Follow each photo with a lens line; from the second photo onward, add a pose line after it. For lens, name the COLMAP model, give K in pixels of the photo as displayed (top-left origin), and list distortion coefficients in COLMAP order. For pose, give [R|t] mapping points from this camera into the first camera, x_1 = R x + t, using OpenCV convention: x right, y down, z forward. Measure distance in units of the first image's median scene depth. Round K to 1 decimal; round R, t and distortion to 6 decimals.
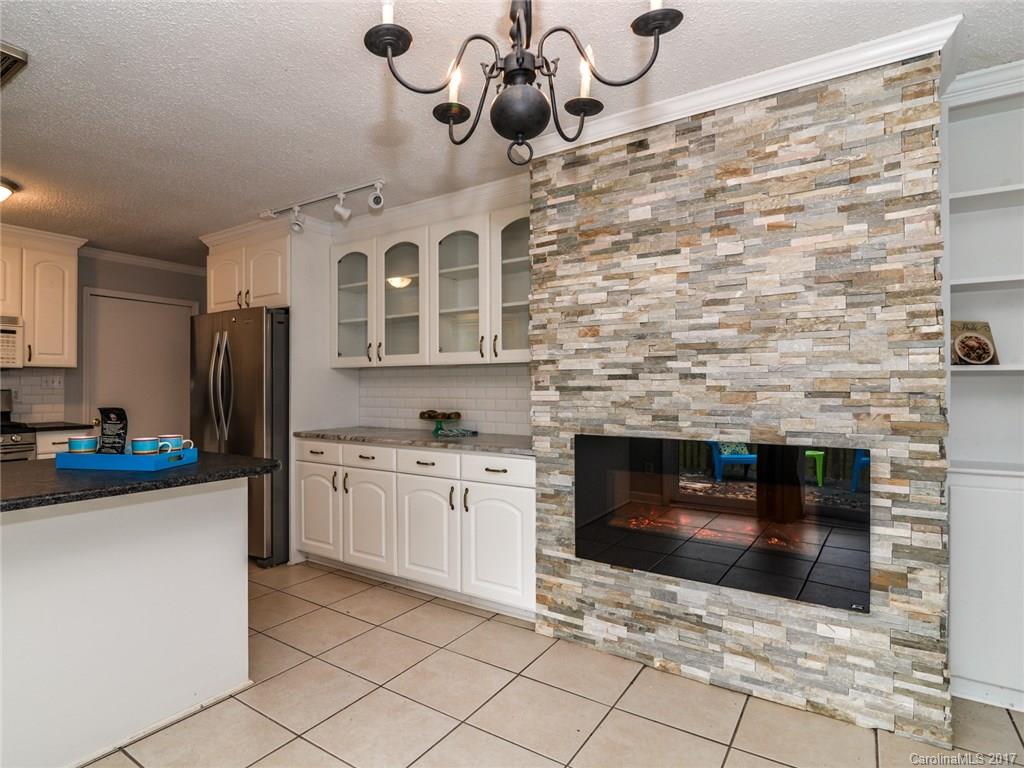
lens RADIAL K [[557.5, 0, 468.6], [0, 557.5, 384.0], [0, 0, 1]] dist [-0.001293, -0.000133]
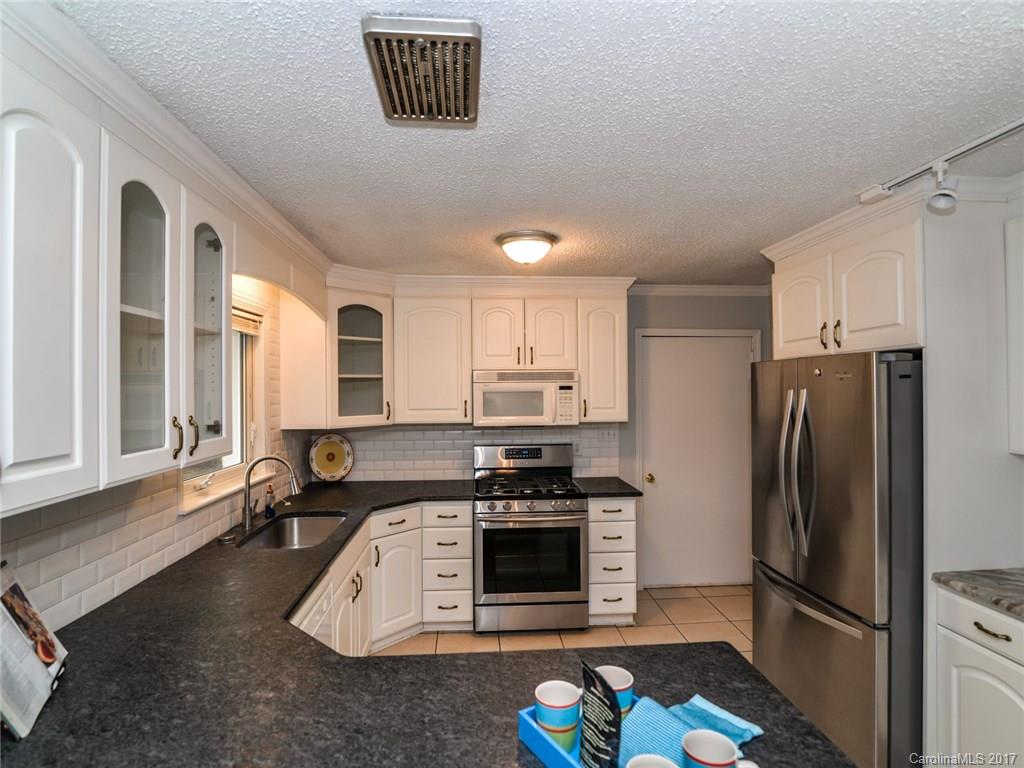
lens RADIAL K [[543.8, 0, 513.7], [0, 543.8, 377.9], [0, 0, 1]] dist [-0.005085, -0.001773]
pose [[0.641388, -0.011650, -0.767128, -0.164182], [0.009328, 0.999929, -0.007386, -0.104954], [0.767160, -0.002419, 0.641451, 0.328863]]
